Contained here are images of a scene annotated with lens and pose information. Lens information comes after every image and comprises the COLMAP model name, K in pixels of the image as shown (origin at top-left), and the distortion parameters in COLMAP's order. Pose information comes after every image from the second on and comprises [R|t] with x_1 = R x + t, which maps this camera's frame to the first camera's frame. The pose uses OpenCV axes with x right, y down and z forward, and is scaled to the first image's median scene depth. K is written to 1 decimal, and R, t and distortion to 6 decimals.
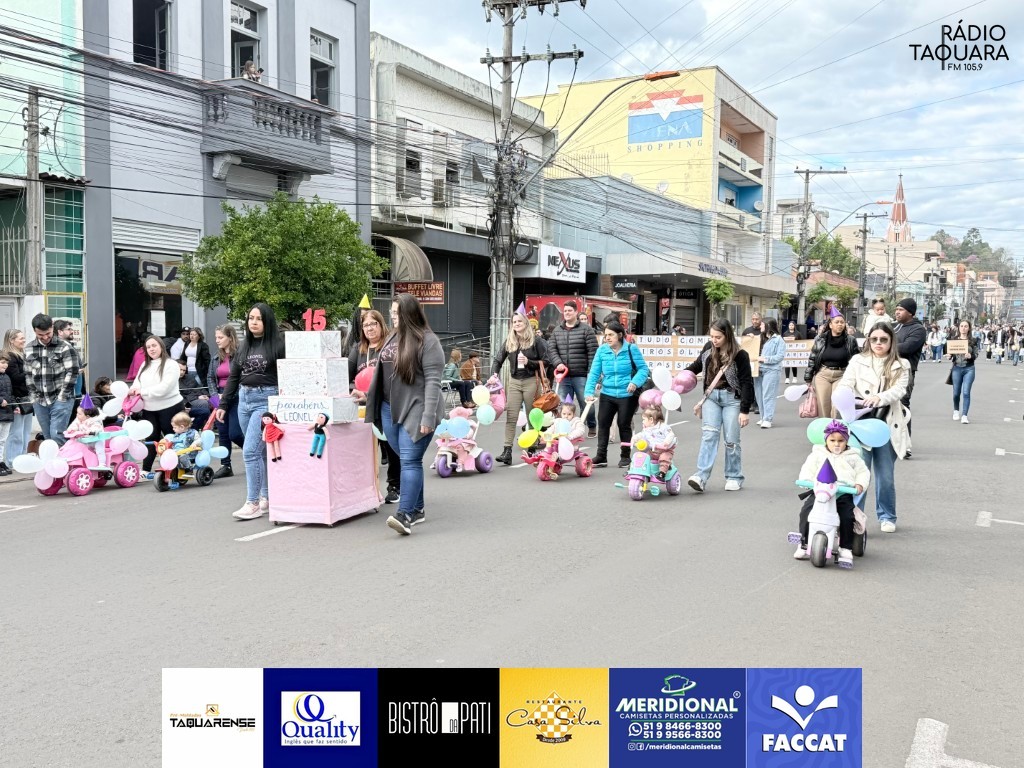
lens RADIAL K [[1015.7, 0, 506.2], [0, 1015.7, 383.6], [0, 0, 1]] dist [0.214477, -0.483496]
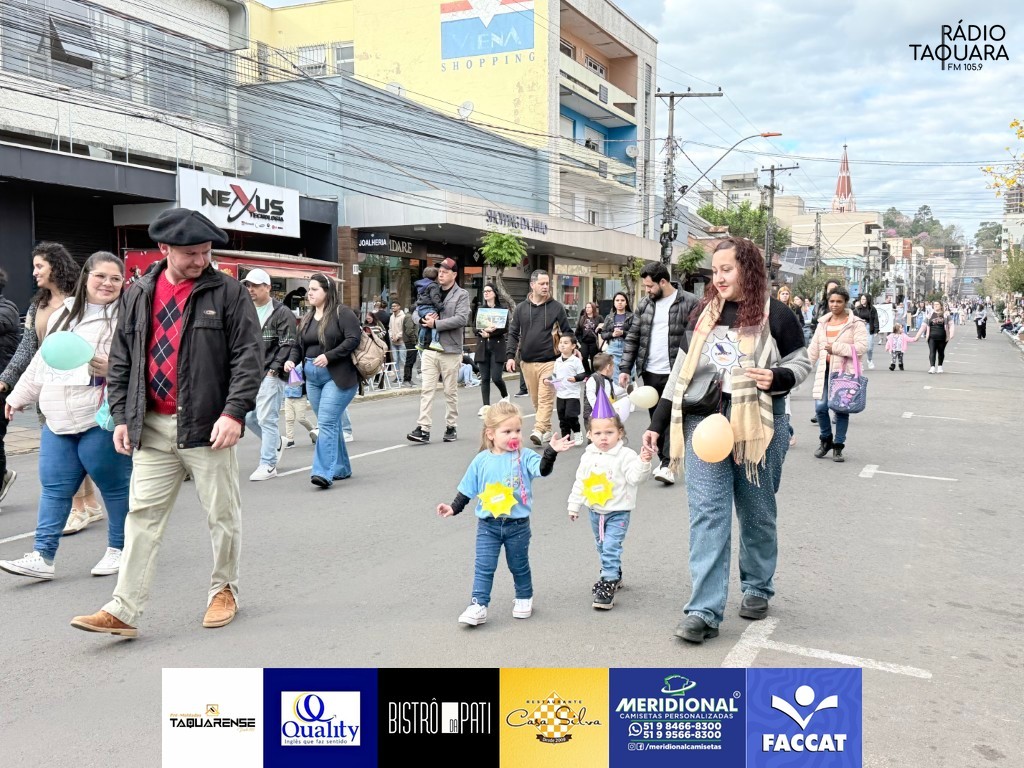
lens RADIAL K [[1016.5, 0, 518.6], [0, 1016.5, 383.4], [0, 0, 1]] dist [0.225988, -0.519705]
pose [[0.998776, -0.013508, 0.047584, 0.183577], [0.012723, 0.999779, 0.016759, -0.015003], [-0.047800, -0.016133, 0.998727, 0.334841]]
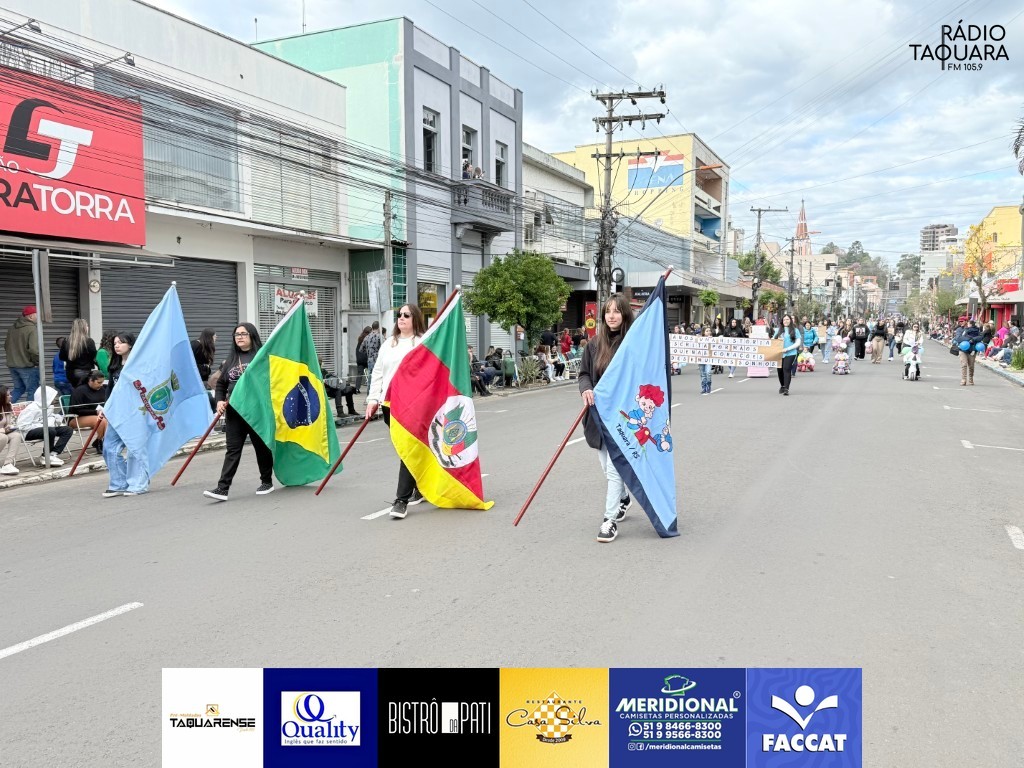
lens RADIAL K [[839.3, 0, 507.8], [0, 839.3, 389.3], [0, 0, 1]] dist [0.170387, -0.324030]
pose [[0.999225, -0.010998, 0.037790, -0.118344], [0.010149, 0.999693, 0.022584, 0.007788], [-0.038027, -0.022183, 0.999030, -0.173792]]
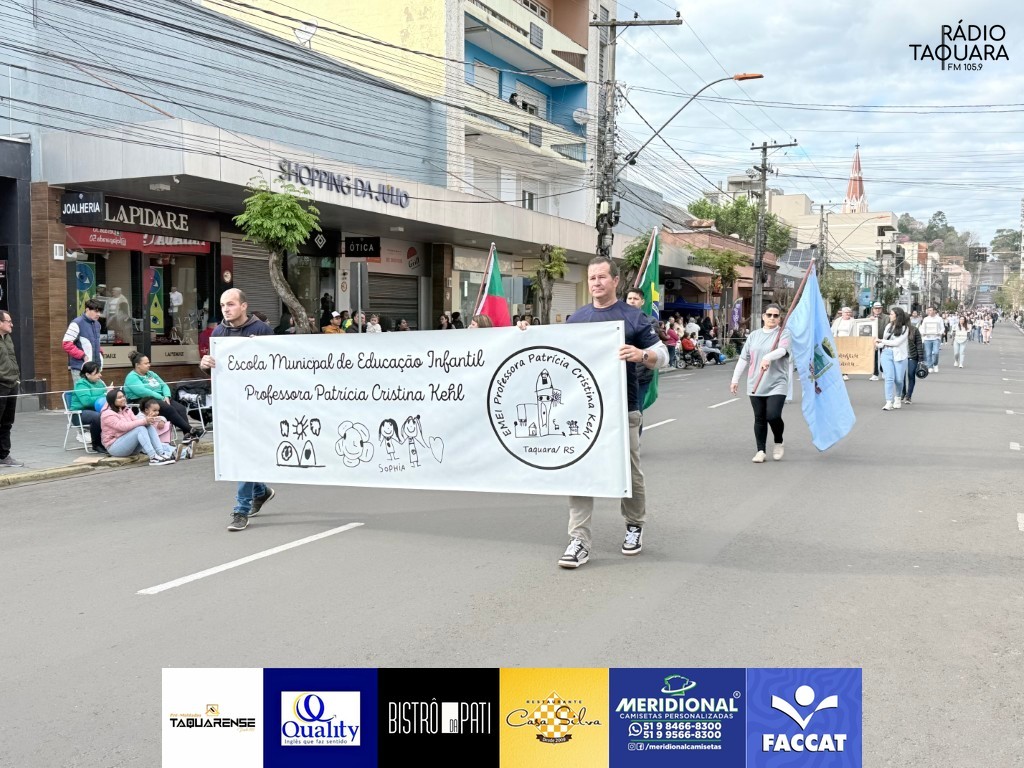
lens RADIAL K [[1015.7, 0, 506.2], [0, 1015.7, 383.6], [0, 0, 1]] dist [0.214477, -0.483496]
pose [[0.999624, -0.001446, 0.027399, 0.283037], [0.001087, 0.999913, 0.013112, -0.032155], [-0.027415, -0.013077, 0.999539, 0.592454]]
